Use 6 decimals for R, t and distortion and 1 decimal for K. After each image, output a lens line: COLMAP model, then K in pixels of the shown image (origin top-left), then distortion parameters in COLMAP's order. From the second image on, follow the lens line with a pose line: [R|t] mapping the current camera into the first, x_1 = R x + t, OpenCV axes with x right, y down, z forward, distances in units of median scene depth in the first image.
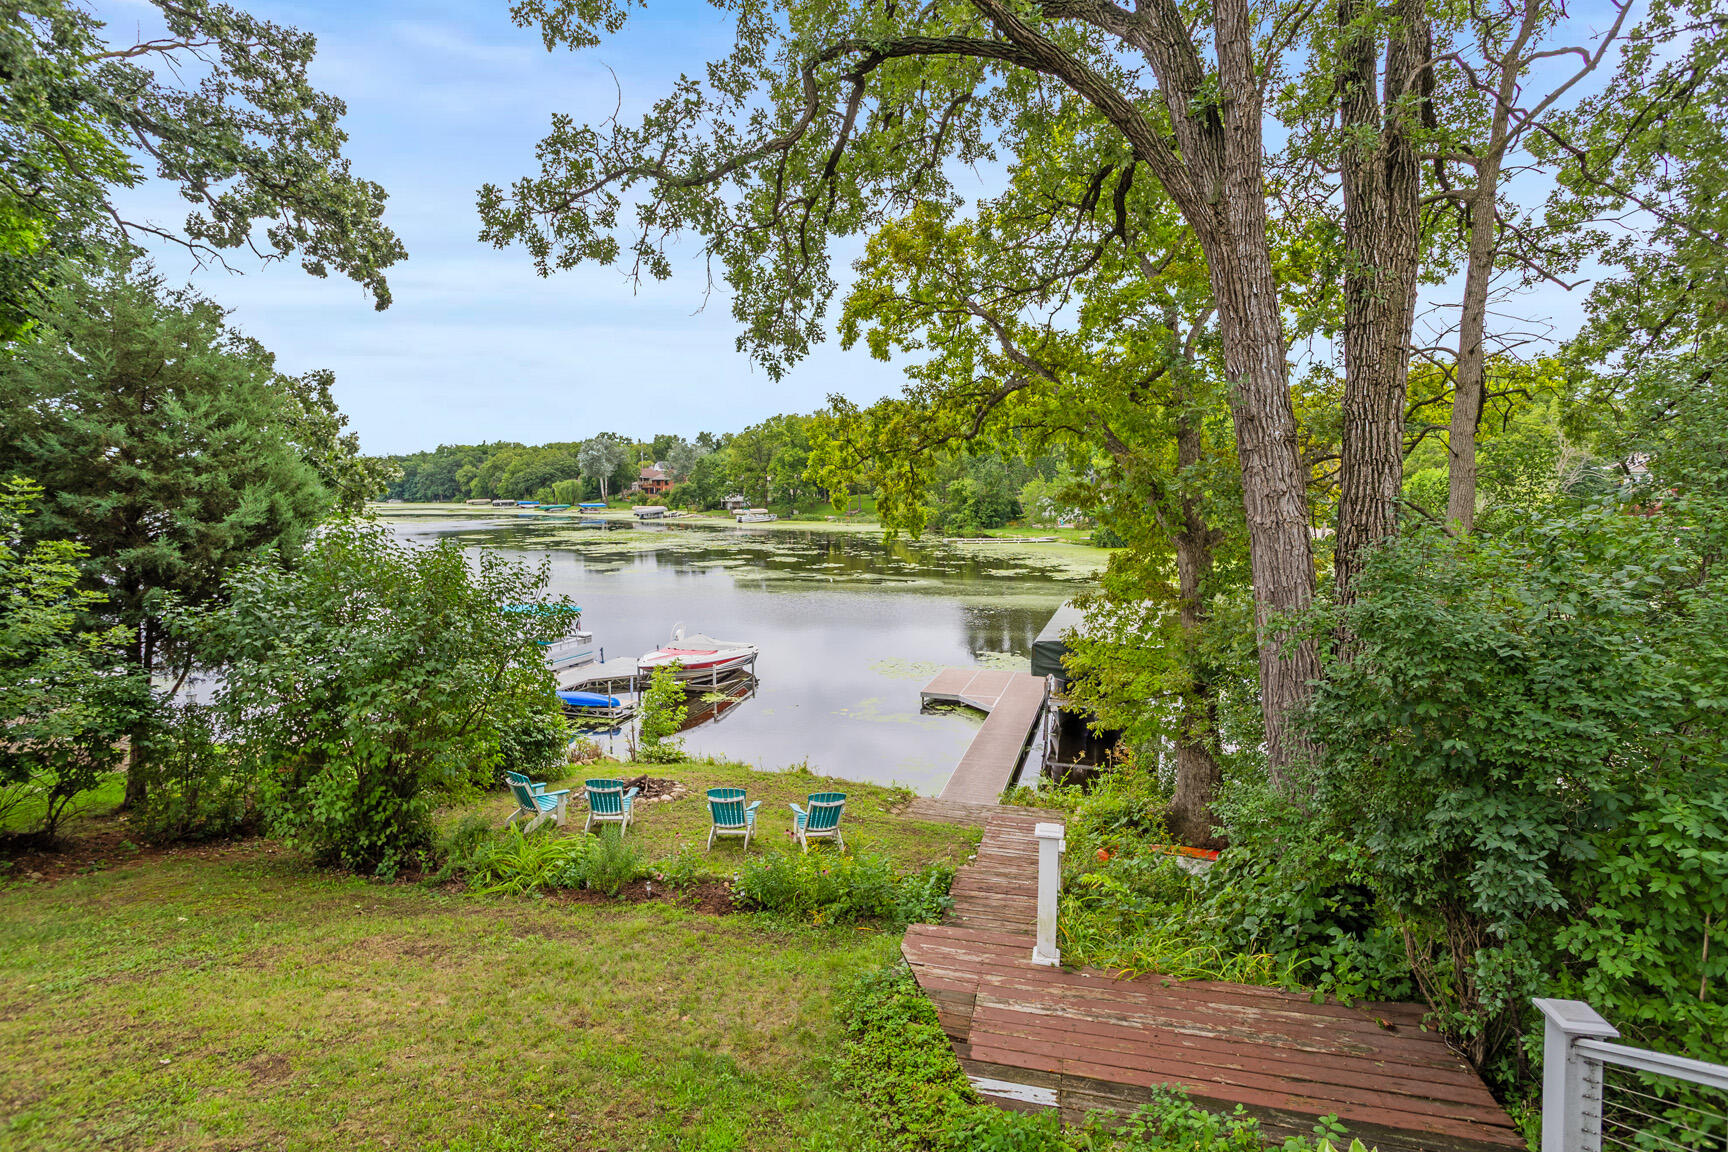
lens RADIAL K [[842.7, 0, 862.1], [0, 842.7, 560.8], [0, 0, 1]] dist [-0.069953, 0.054916]
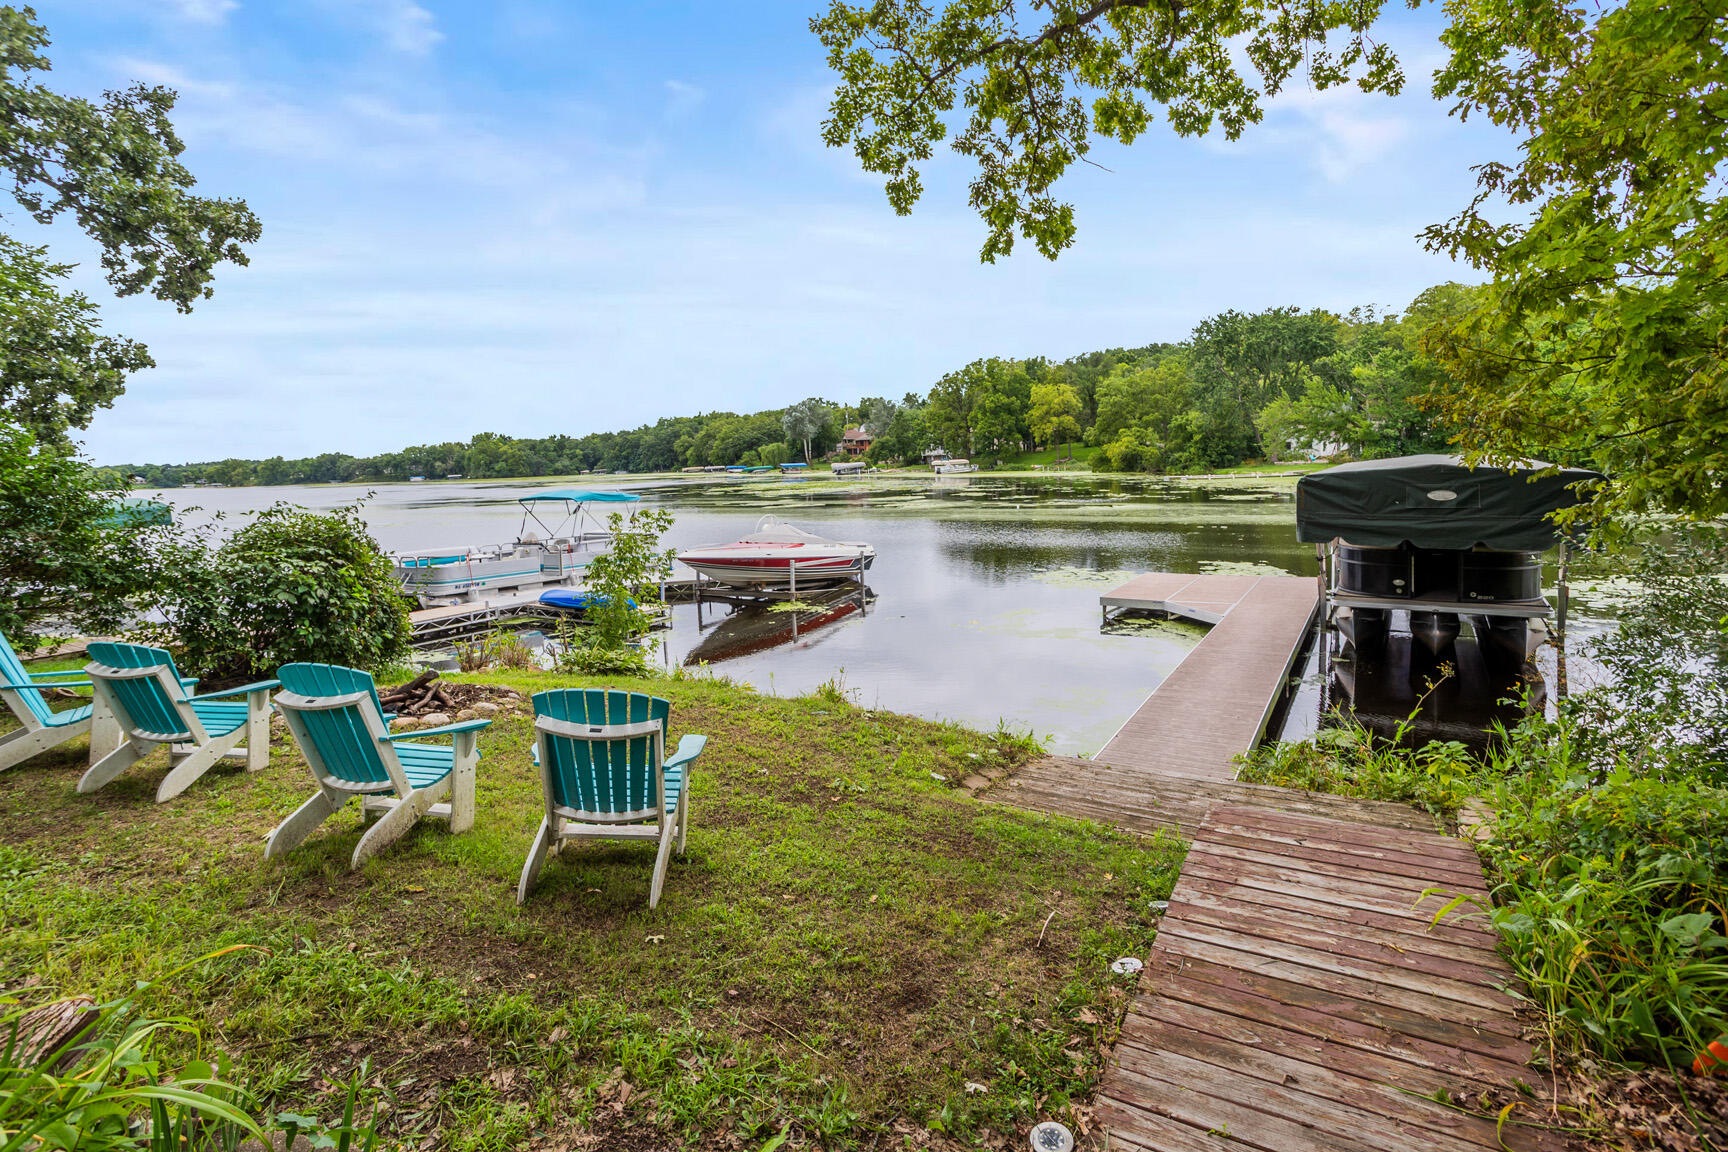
lens RADIAL K [[859.3, 0, 860.8], [0, 859.3, 506.7], [0, 0, 1]] dist [-0.056821, 0.040575]
pose [[0.968215, -0.019768, -0.249339, 0.085471], [0.013242, 0.999525, -0.027822, 0.154977], [0.249770, 0.023636, 0.968017, 0.512785]]
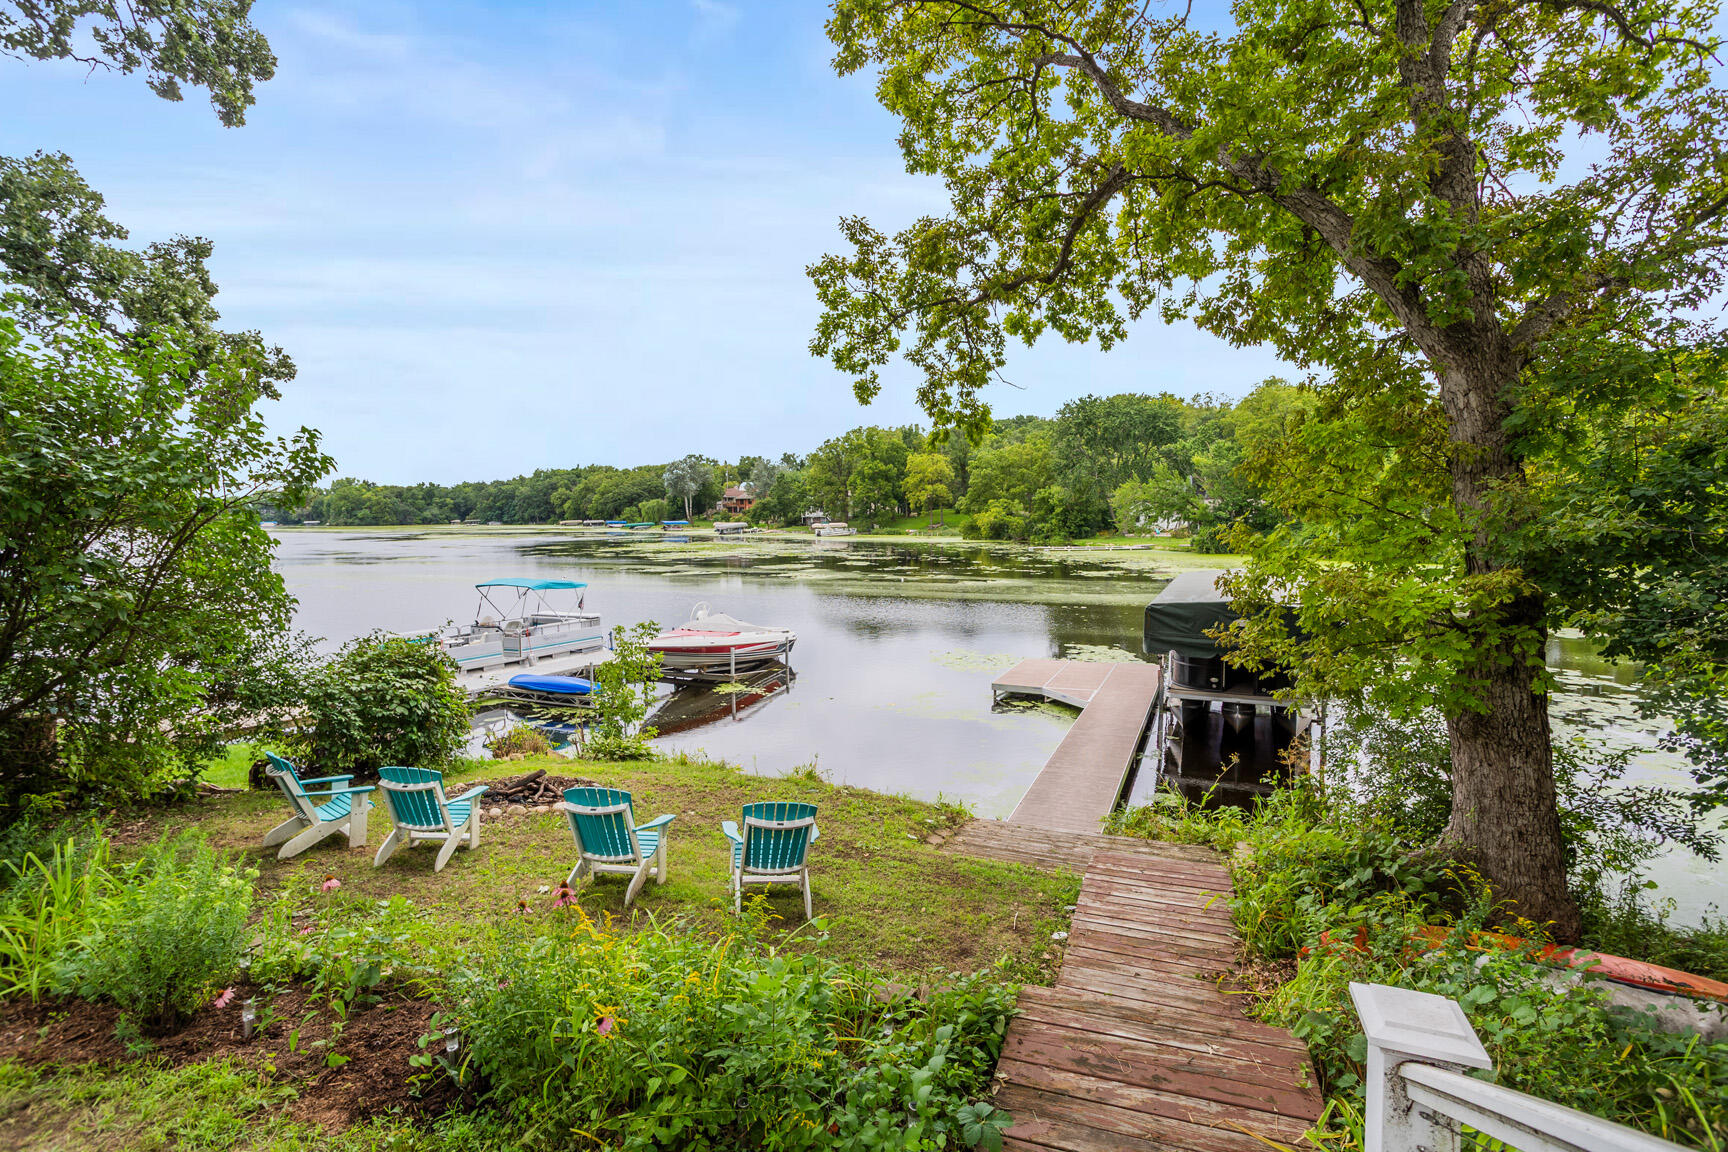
lens RADIAL K [[838.4, 0, 855.4], [0, 838.4, 571.7], [0, 0, 1]] dist [-0.062542, 0.041503]
pose [[0.993928, -0.000455, -0.110031, 0.044439], [-0.001193, 0.999888, -0.014912, 0.097322], [0.110025, 0.014952, 0.993816, 0.336268]]
